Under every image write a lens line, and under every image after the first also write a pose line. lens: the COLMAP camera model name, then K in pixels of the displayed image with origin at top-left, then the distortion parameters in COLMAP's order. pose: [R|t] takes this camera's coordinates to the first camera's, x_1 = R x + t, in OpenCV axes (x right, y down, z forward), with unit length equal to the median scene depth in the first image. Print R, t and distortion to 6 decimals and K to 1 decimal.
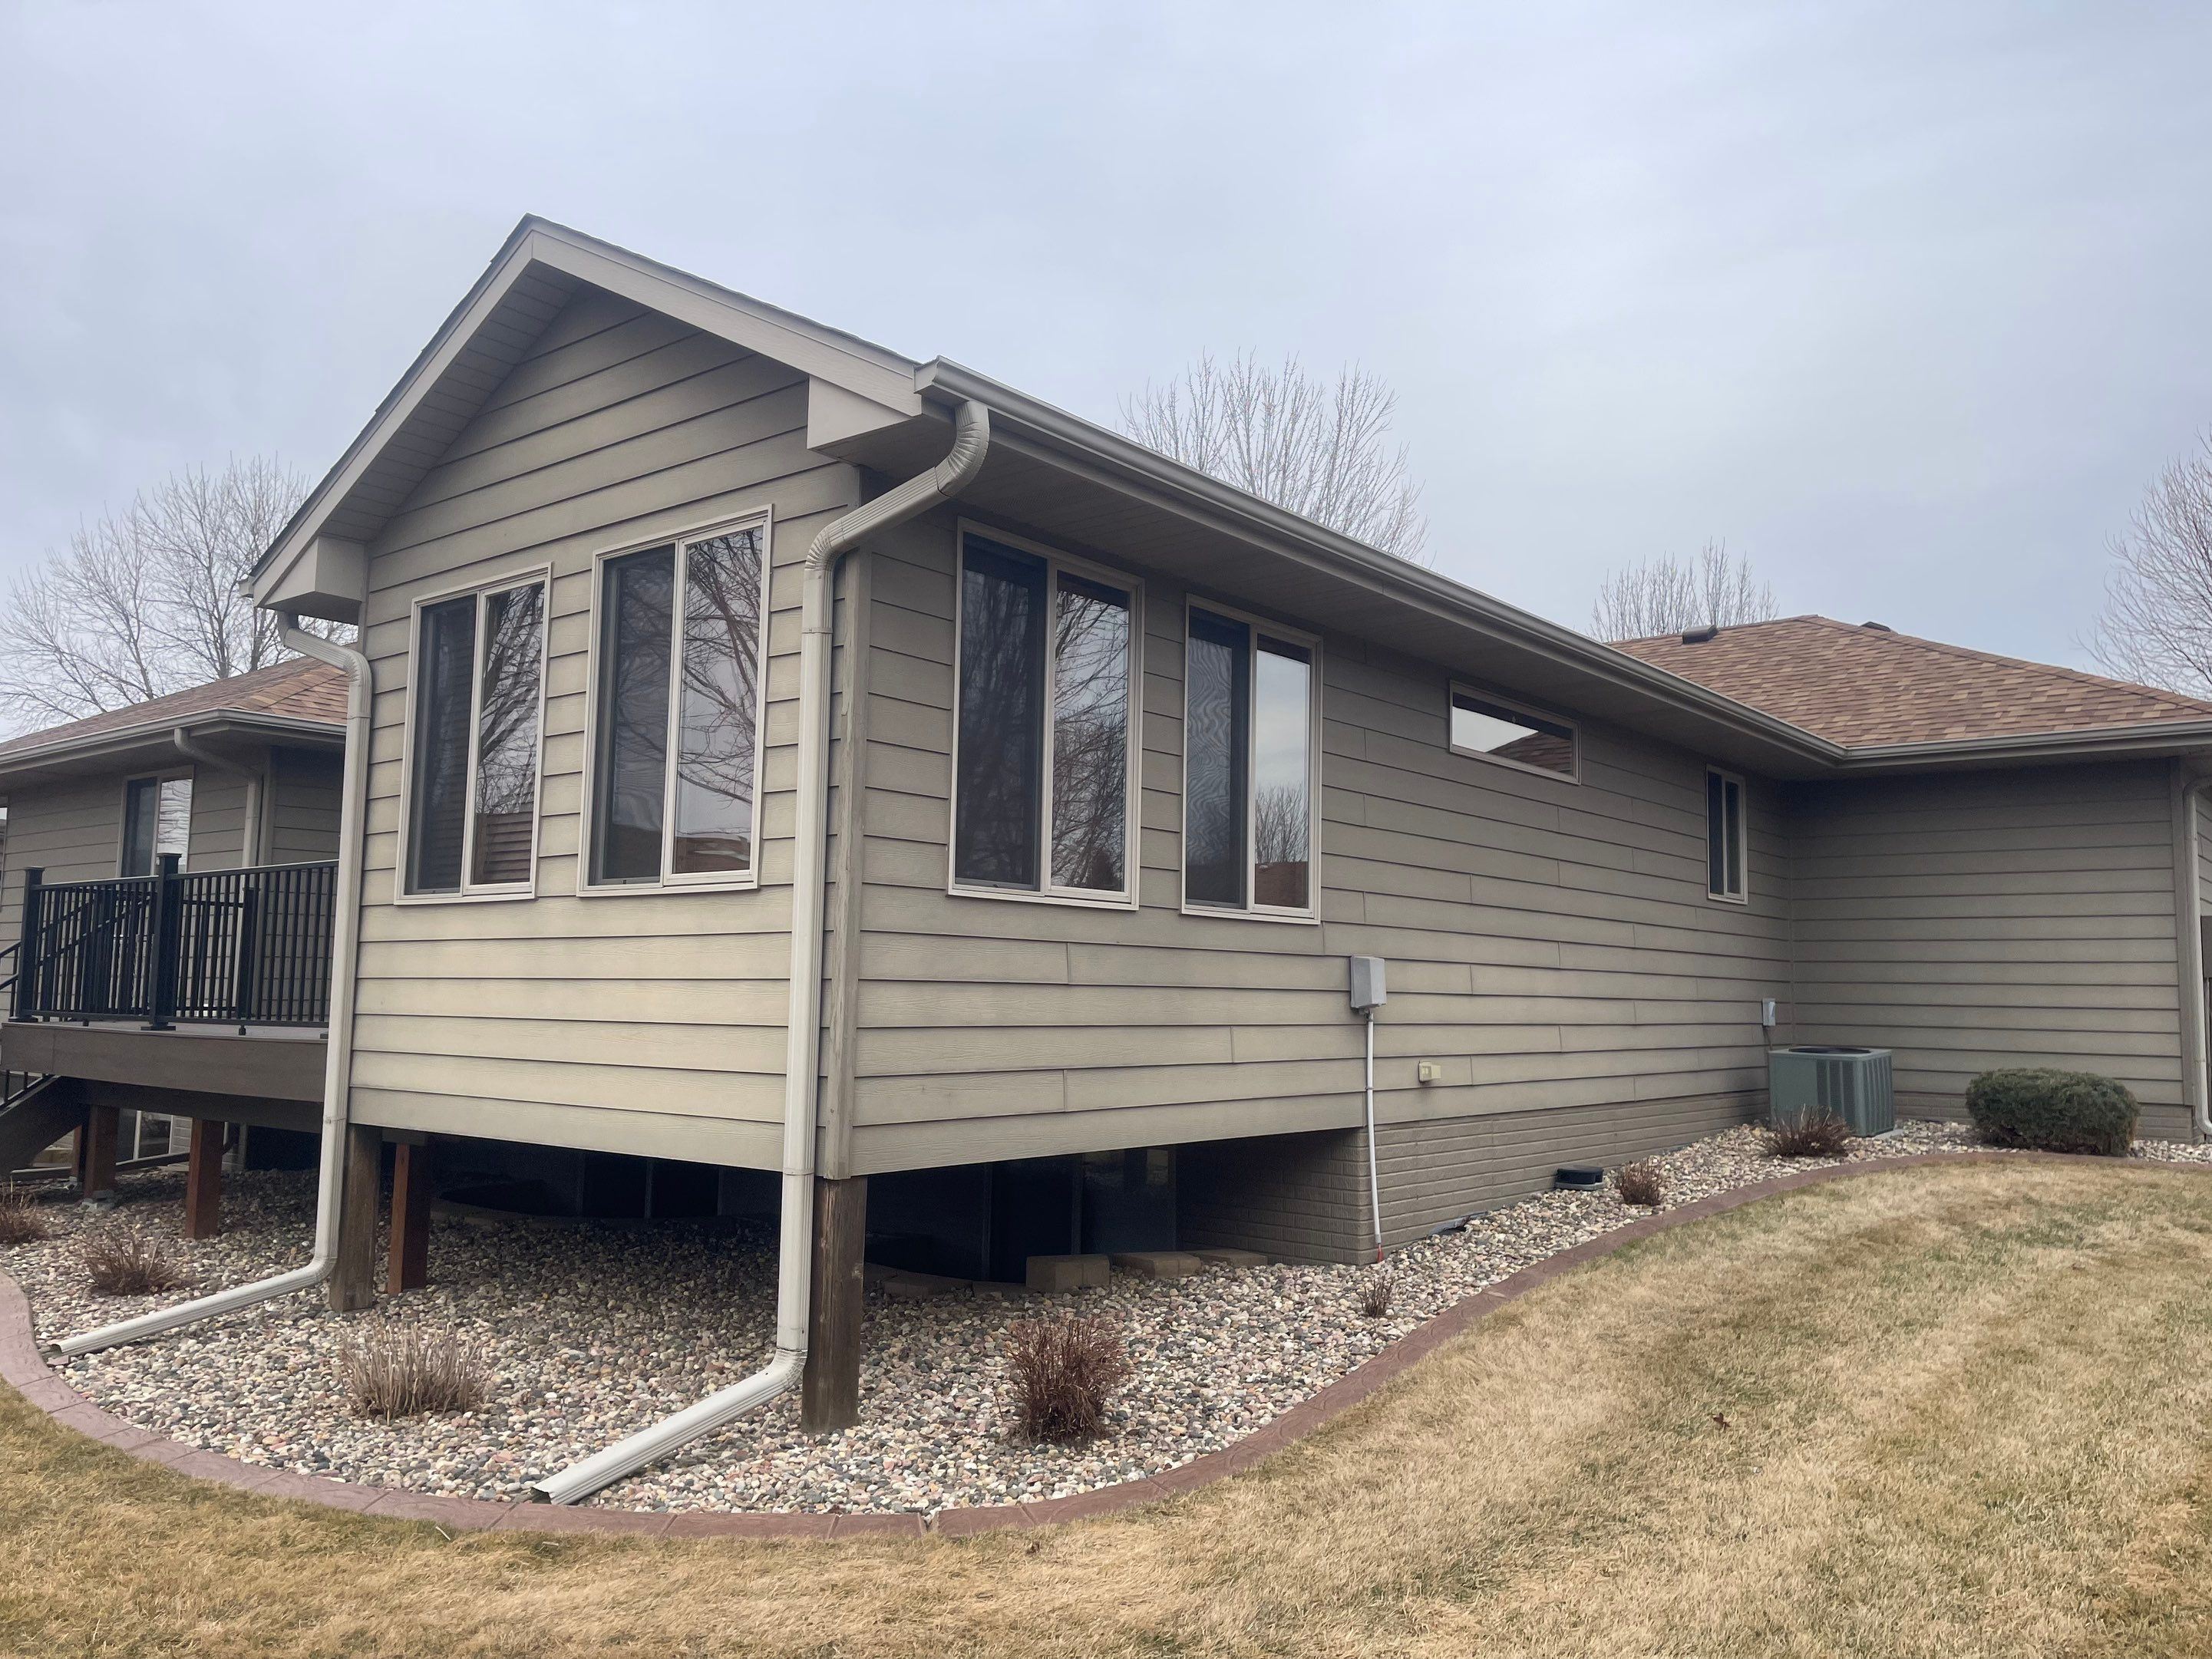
lens RADIAL K [[1667.9, 0, 1093.7], [0, 1667.9, 832.2], [0, 0, 1]] dist [0.073376, -0.103861]
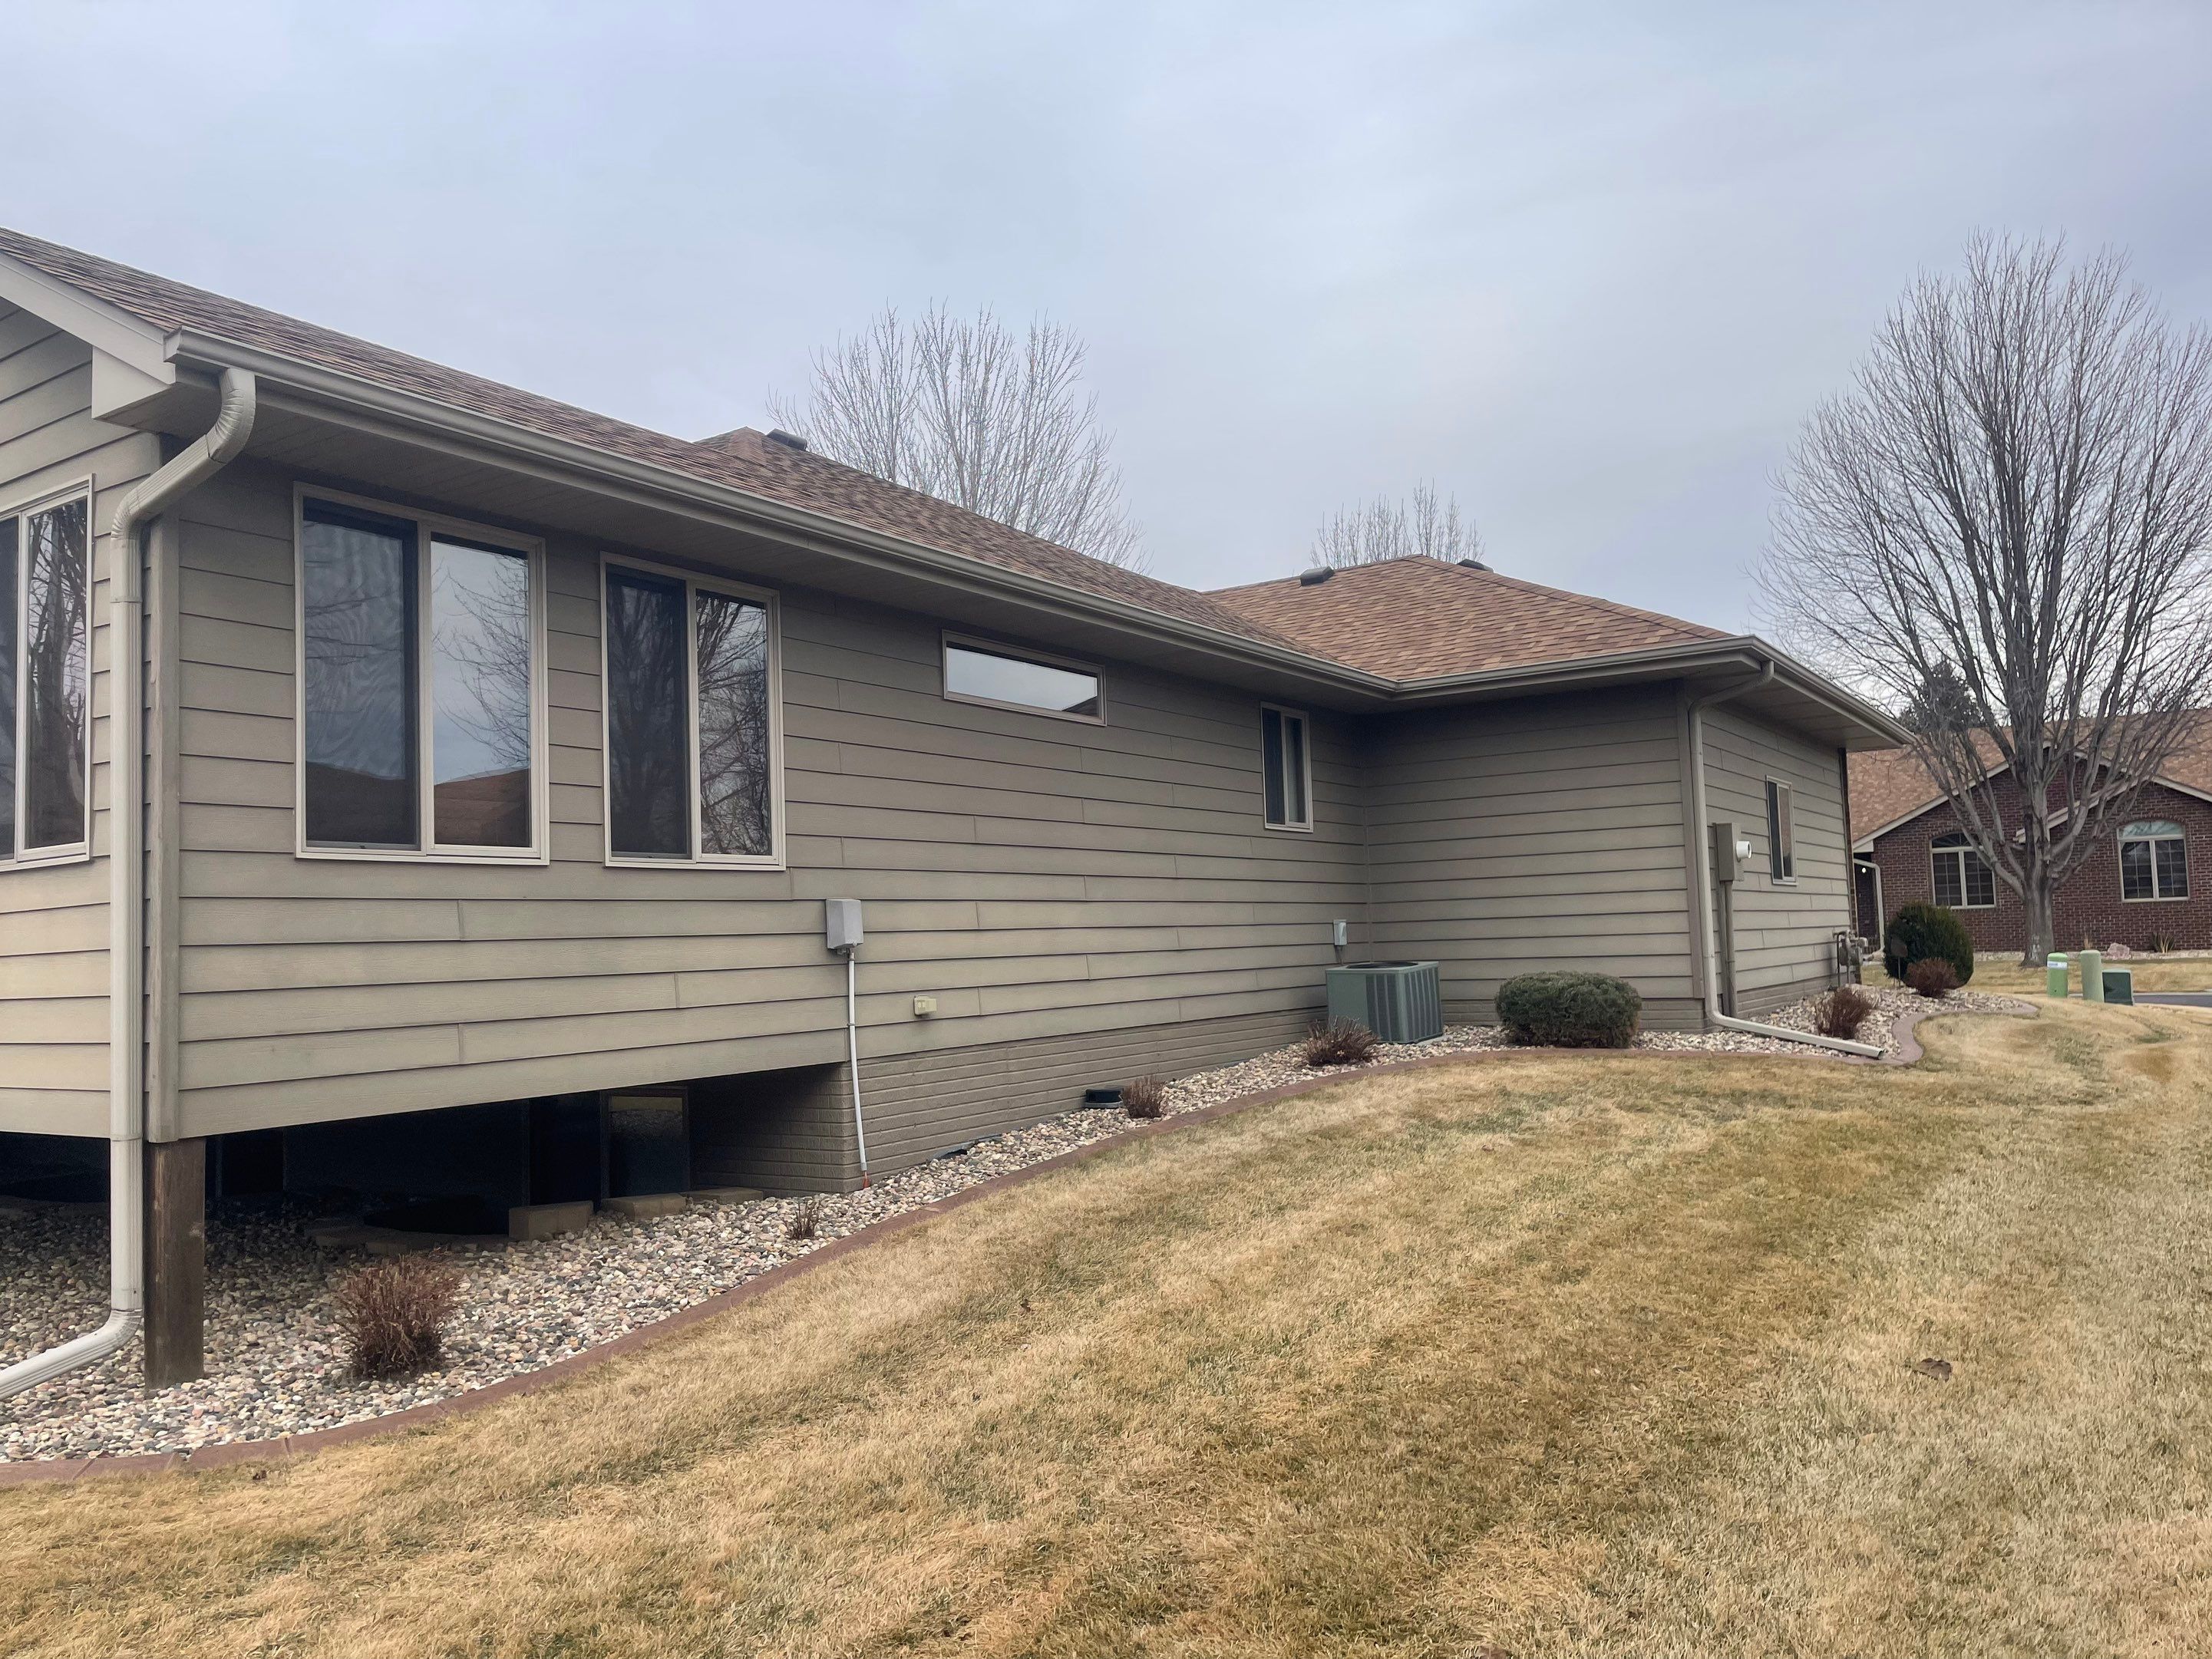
lens RADIAL K [[1674.1, 0, 1101.9], [0, 1674.1, 841.8], [0, 0, 1]] dist [0.072602, -0.093936]
pose [[0.993606, -0.044939, 0.103571, 0.218959], [0.041413, 0.998495, 0.035953, 0.008250], [-0.105030, -0.031434, 0.993972, -0.052859]]
